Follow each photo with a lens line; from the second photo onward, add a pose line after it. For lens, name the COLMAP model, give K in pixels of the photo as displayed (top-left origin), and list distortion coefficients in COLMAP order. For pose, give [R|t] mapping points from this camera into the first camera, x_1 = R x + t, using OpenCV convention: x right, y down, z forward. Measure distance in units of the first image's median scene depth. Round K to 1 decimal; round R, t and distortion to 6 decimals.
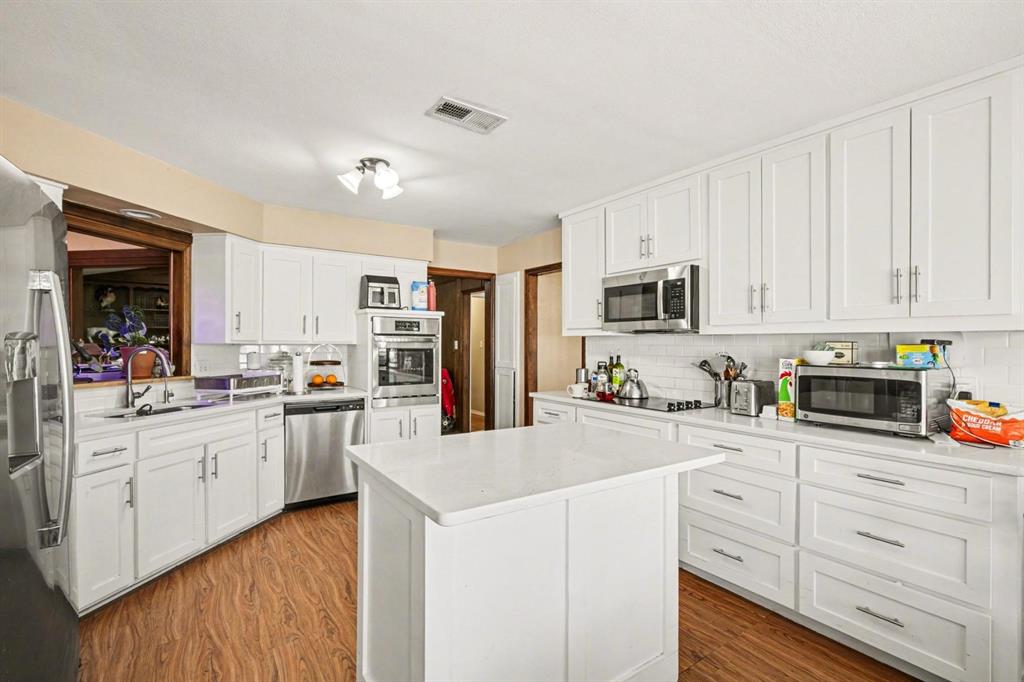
lens RADIAL K [[467.9, 0, 508.2], [0, 467.9, 344.1], [0, 0, 1]] dist [-0.001026, 0.000035]
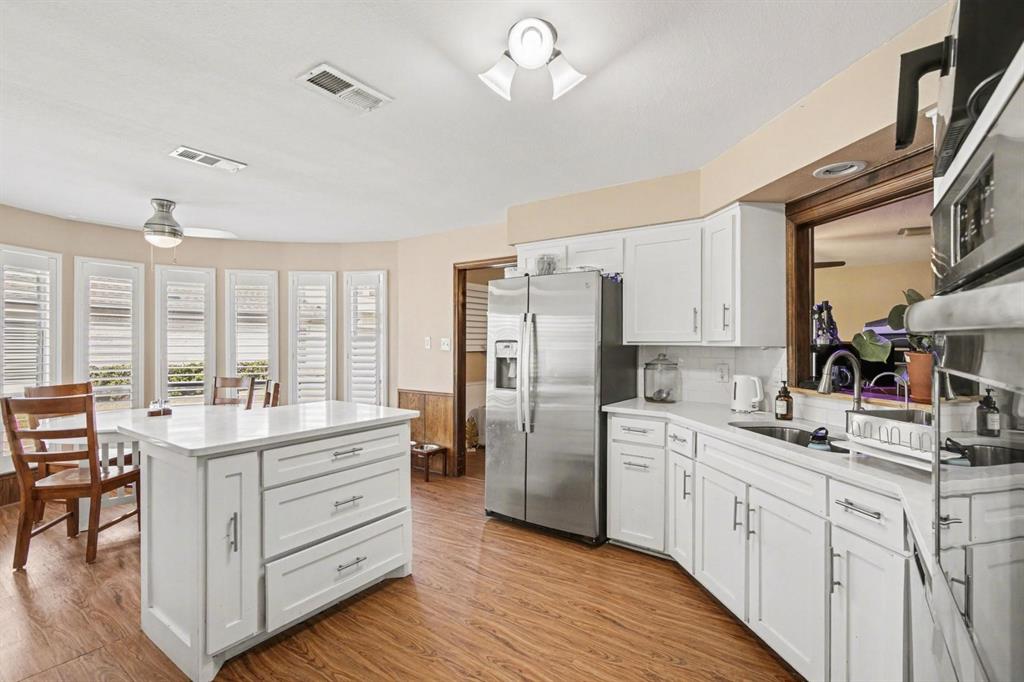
lens RADIAL K [[467.9, 0, 521.6], [0, 467.9, 344.3], [0, 0, 1]] dist [-0.001026, 0.000035]
pose [[-0.928451, -0.001409, -0.371452, -0.043431], [-0.003568, 0.999980, 0.005126, -0.005972], [0.371437, 0.006085, -0.928438, 1.328075]]
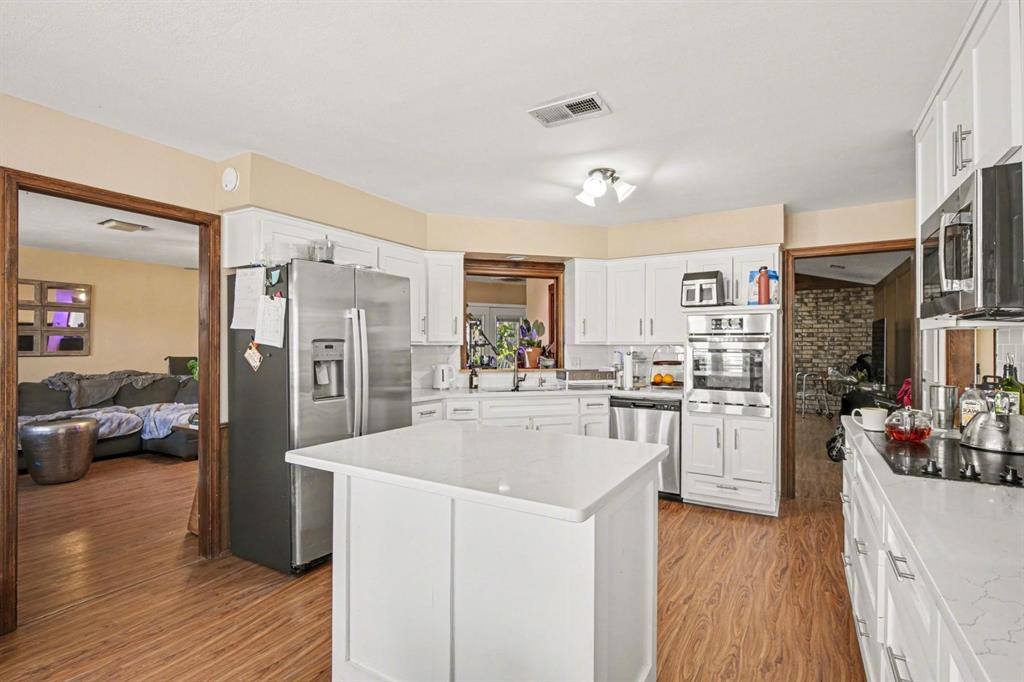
lens RADIAL K [[467.9, 0, 524.1], [0, 467.9, 347.8], [0, 0, 1]] dist [-0.001026, 0.000035]
pose [[0.436927, 0.003744, -0.899489, 0.504803], [-0.000191, 0.999992, 0.004070, 0.002858], [0.899497, -0.001607, 0.436924, 0.324506]]
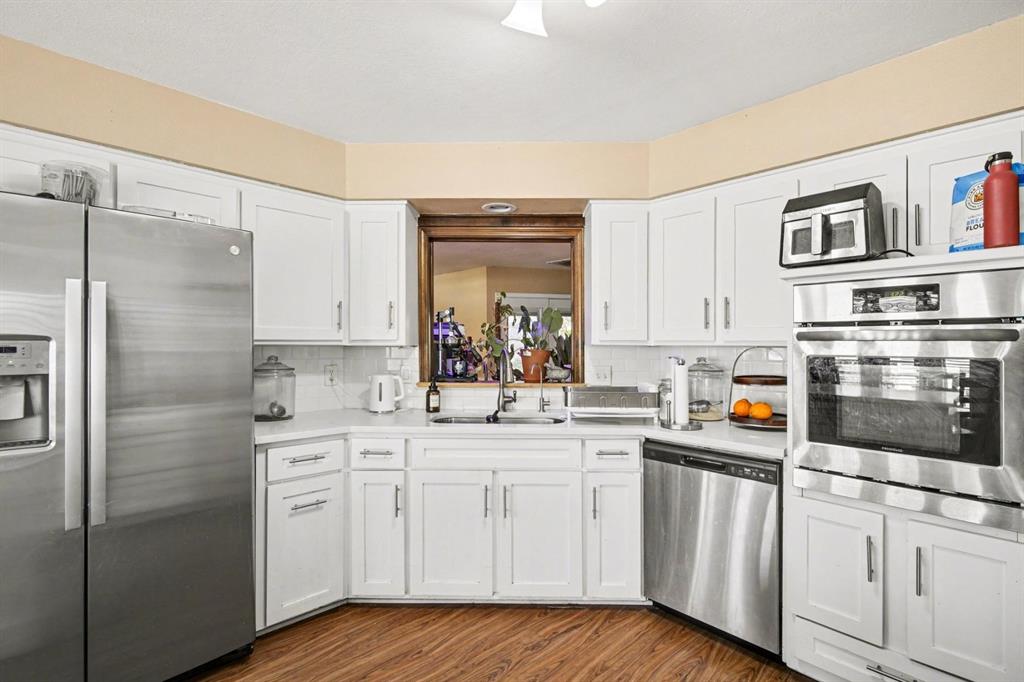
lens RADIAL K [[467.9, 0, 511.9], [0, 467.9, 342.6], [0, 0, 1]] dist [-0.001026, 0.000035]
pose [[0.182233, -0.003563, -0.983249, 0.127757], [-0.002328, 0.999989, -0.004055, -0.001685], [0.983253, 0.003028, 0.182223, 0.757825]]
